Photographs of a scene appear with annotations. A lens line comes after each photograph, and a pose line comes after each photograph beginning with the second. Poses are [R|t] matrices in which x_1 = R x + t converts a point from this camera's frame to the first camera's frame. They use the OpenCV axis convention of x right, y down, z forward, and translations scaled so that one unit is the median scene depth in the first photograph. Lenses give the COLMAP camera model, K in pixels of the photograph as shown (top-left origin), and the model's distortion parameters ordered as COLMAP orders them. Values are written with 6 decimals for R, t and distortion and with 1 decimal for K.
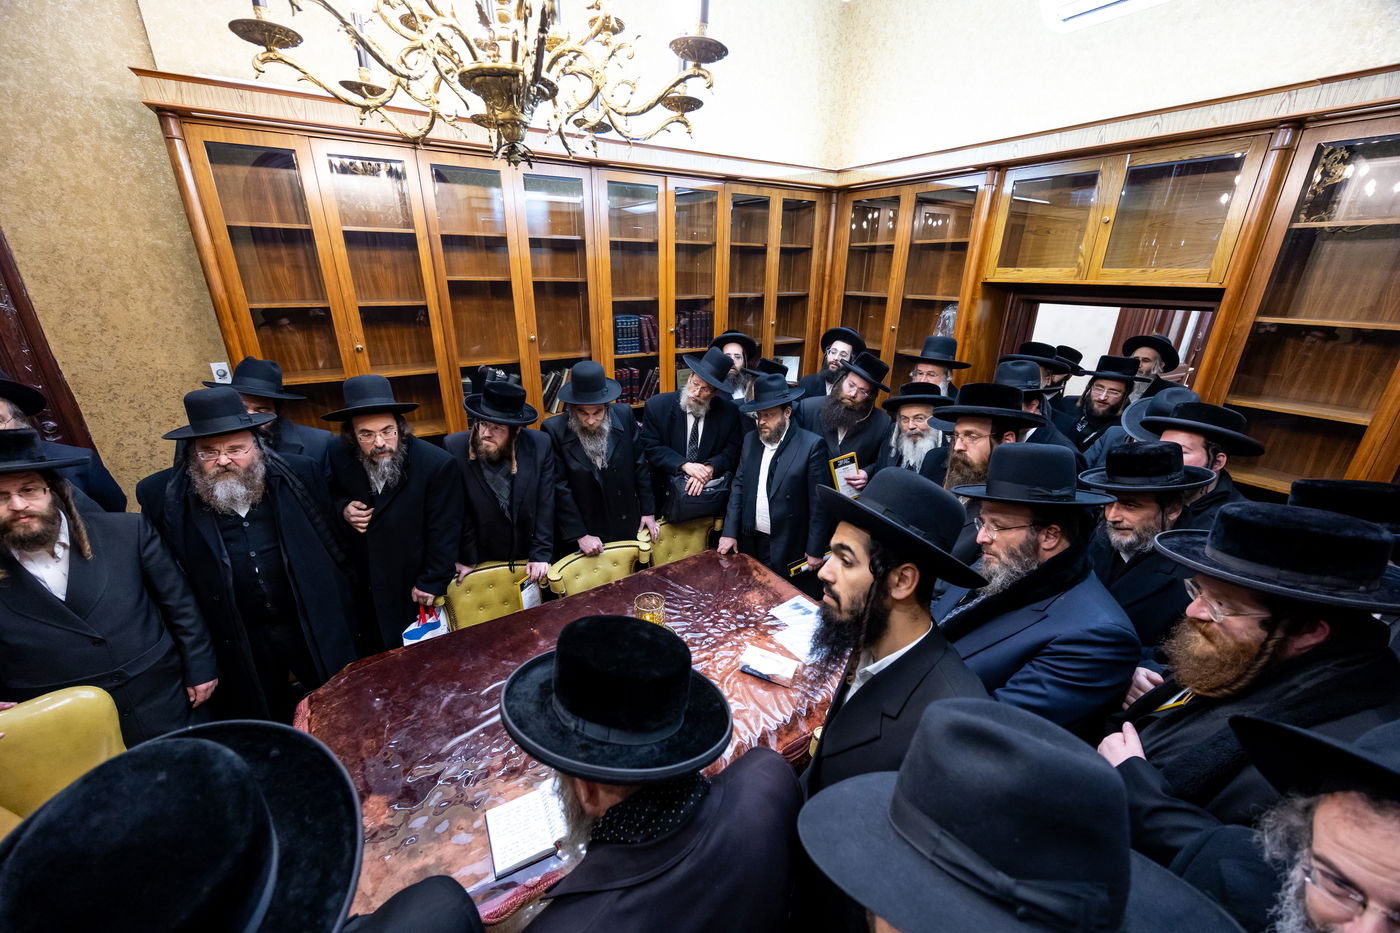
lens RADIAL K [[537.4, 0, 700.0], [0, 537.4, 466.5], [0, 0, 1]] dist [0.001305, -0.000212]
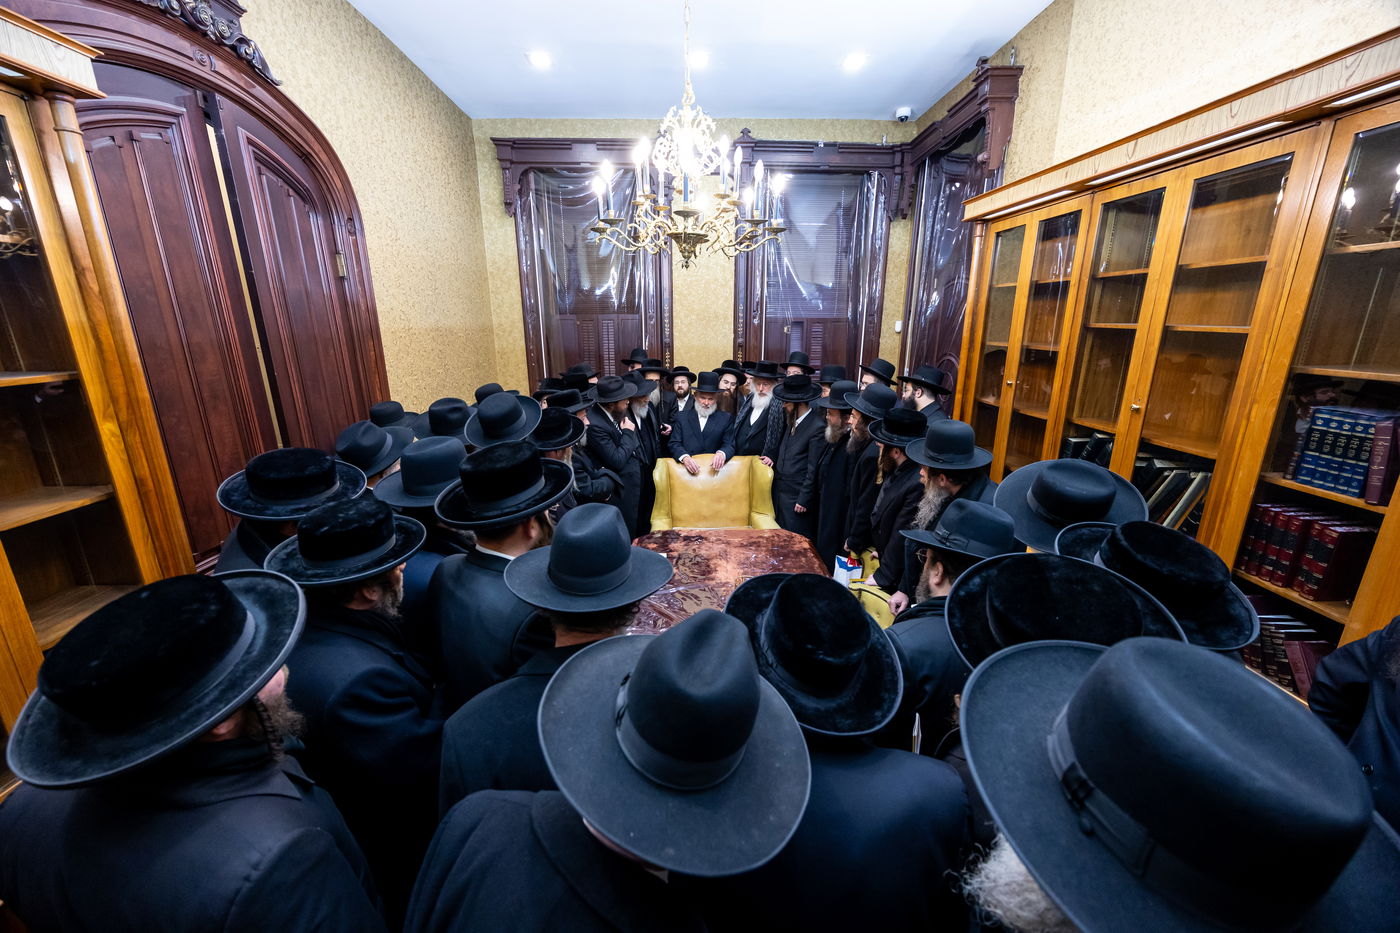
lens RADIAL K [[537.4, 0, 700.0], [0, 537.4, 466.5], [0, 0, 1]] dist [0.001305, -0.000212]
pose [[-0.528368, 0.224954, -0.818671, 0.620899], [-0.286675, 0.860358, 0.421428, -0.314048], [0.799153, 0.457361, -0.390097, 0.870581]]
